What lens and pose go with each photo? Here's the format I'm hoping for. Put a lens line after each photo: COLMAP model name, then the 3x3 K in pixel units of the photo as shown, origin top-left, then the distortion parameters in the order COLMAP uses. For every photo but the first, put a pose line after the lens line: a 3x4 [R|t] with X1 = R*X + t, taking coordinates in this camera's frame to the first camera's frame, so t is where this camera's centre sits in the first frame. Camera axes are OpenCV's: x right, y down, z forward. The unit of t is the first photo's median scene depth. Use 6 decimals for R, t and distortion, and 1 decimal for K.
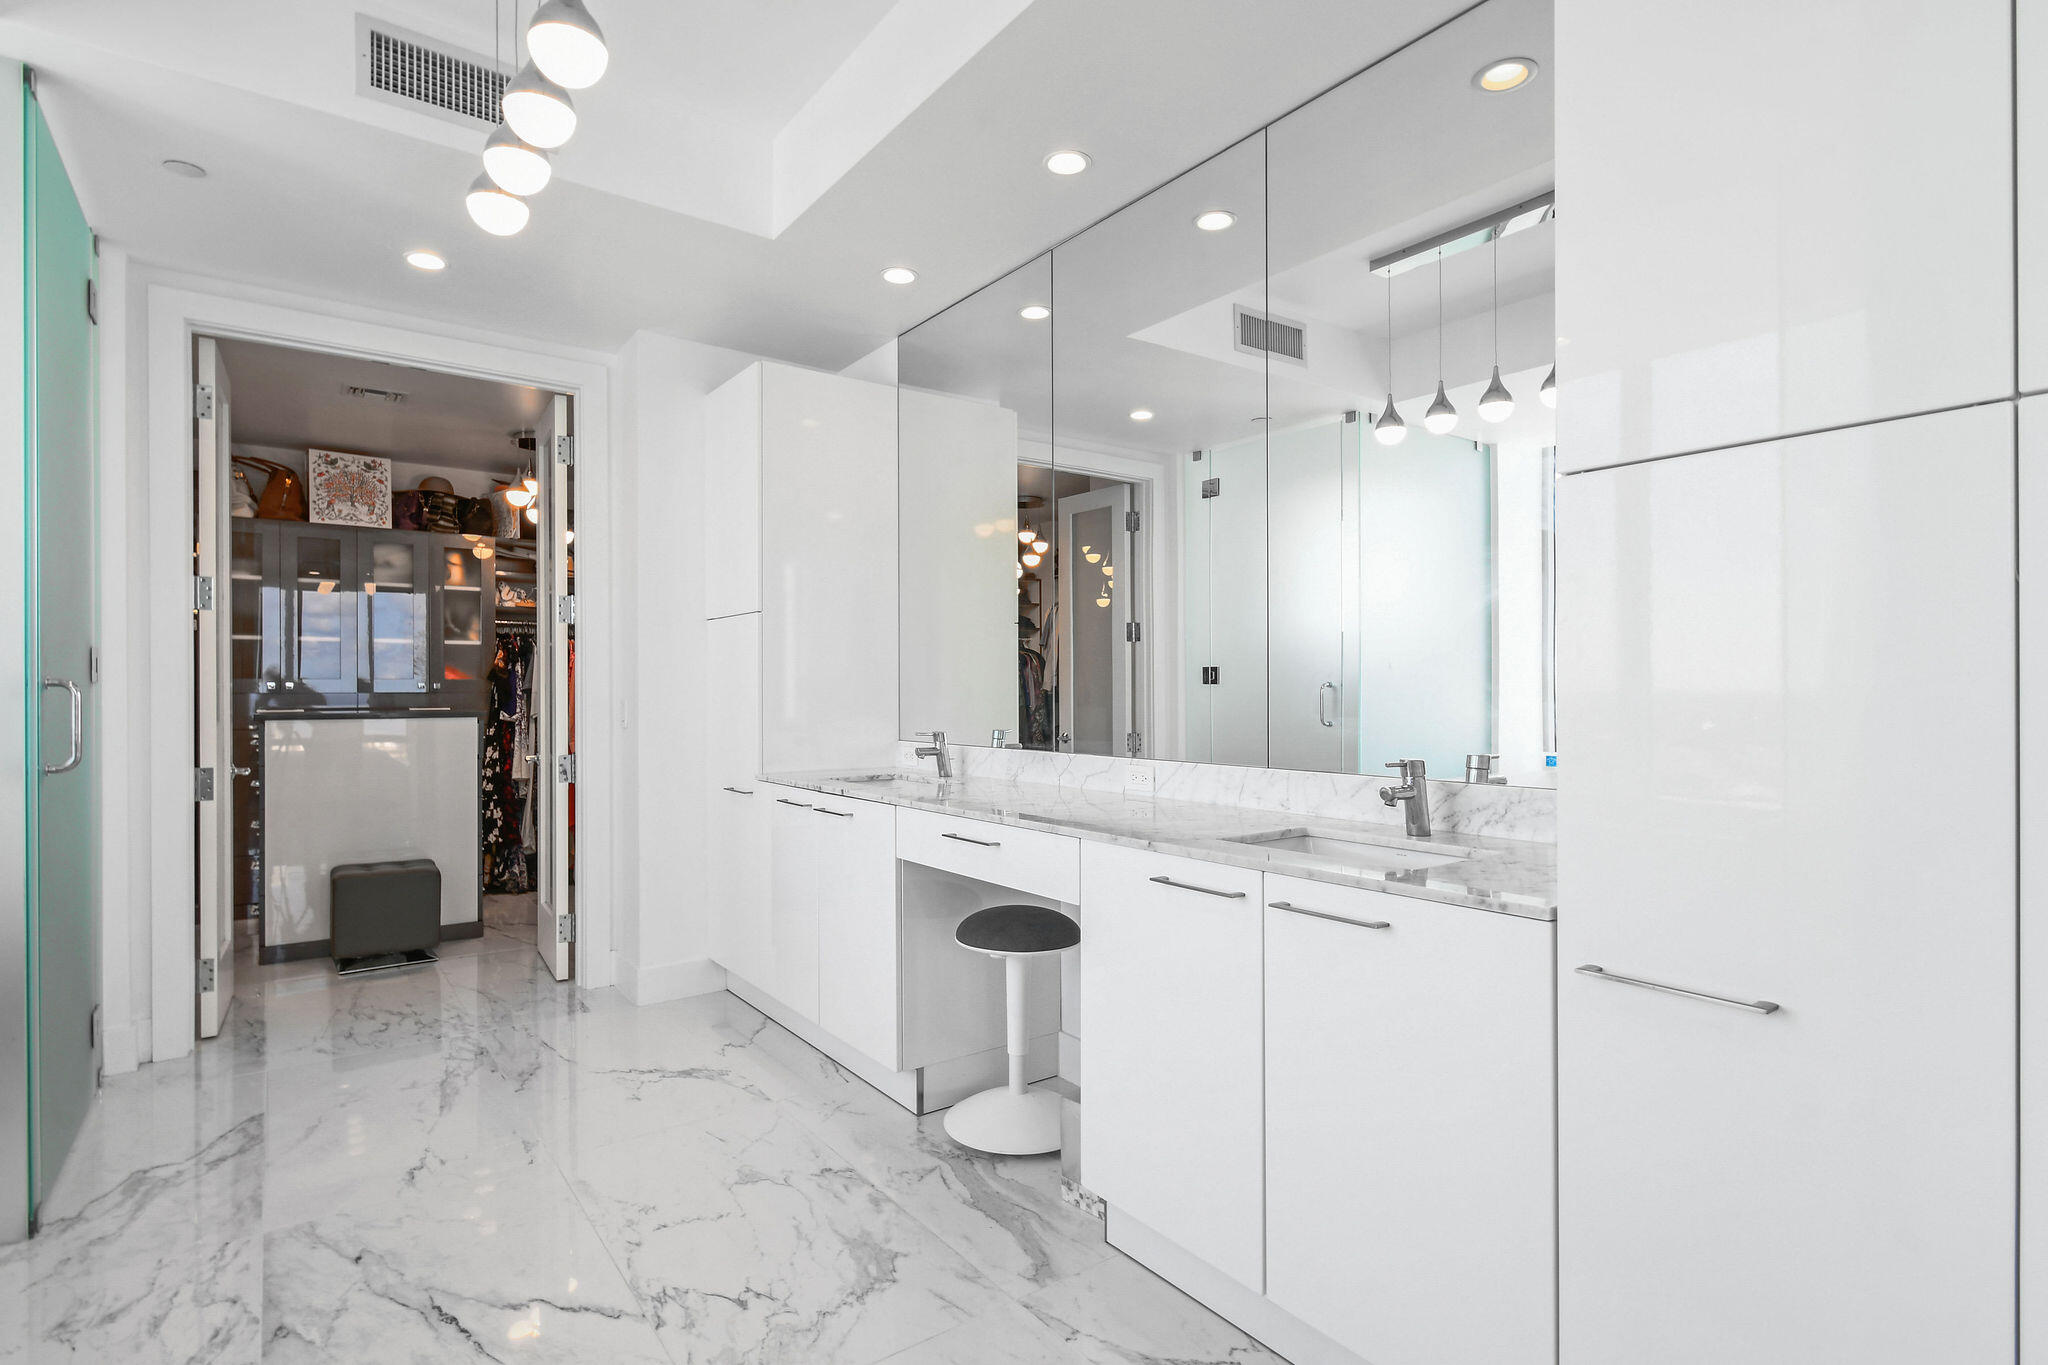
lens RADIAL K [[1011.5, 0, 1022.4], [0, 1011.5, 691.2], [0, 0, 1]] dist [0.004210, -0.004813]
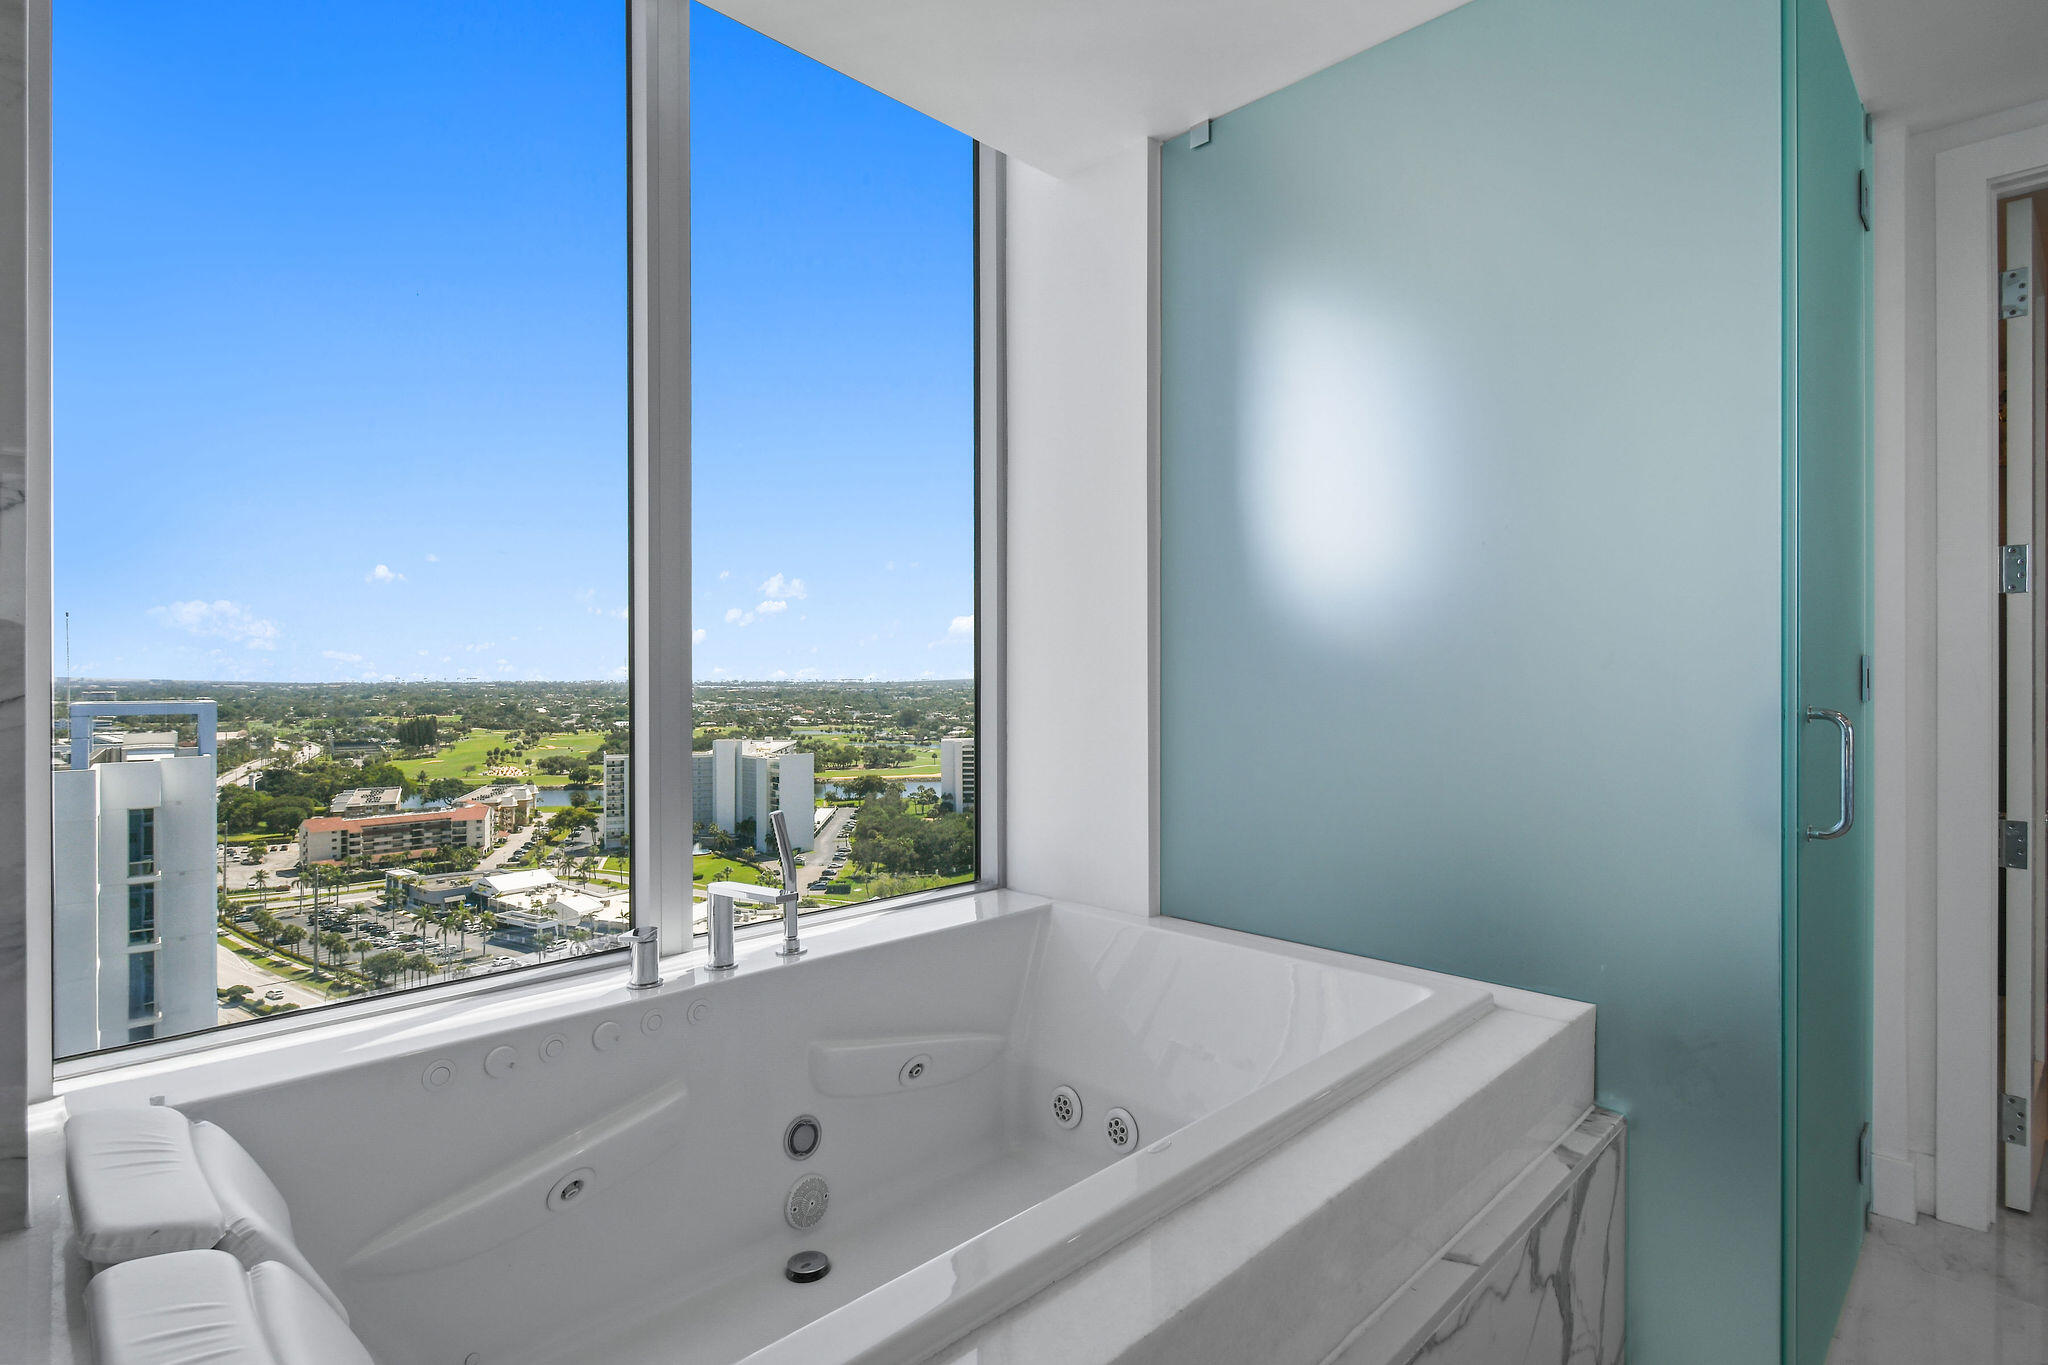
lens RADIAL K [[1024.8, 0, 1028.9], [0, 1024.8, 679.1], [0, 0, 1]] dist [0.004063, -0.001561]
pose [[0.156463, 0.005077, -0.987671, -0.215838], [-0.000452, 0.999987, 0.005069, -0.024629], [0.987684, -0.000347, 0.156463, 0.220361]]
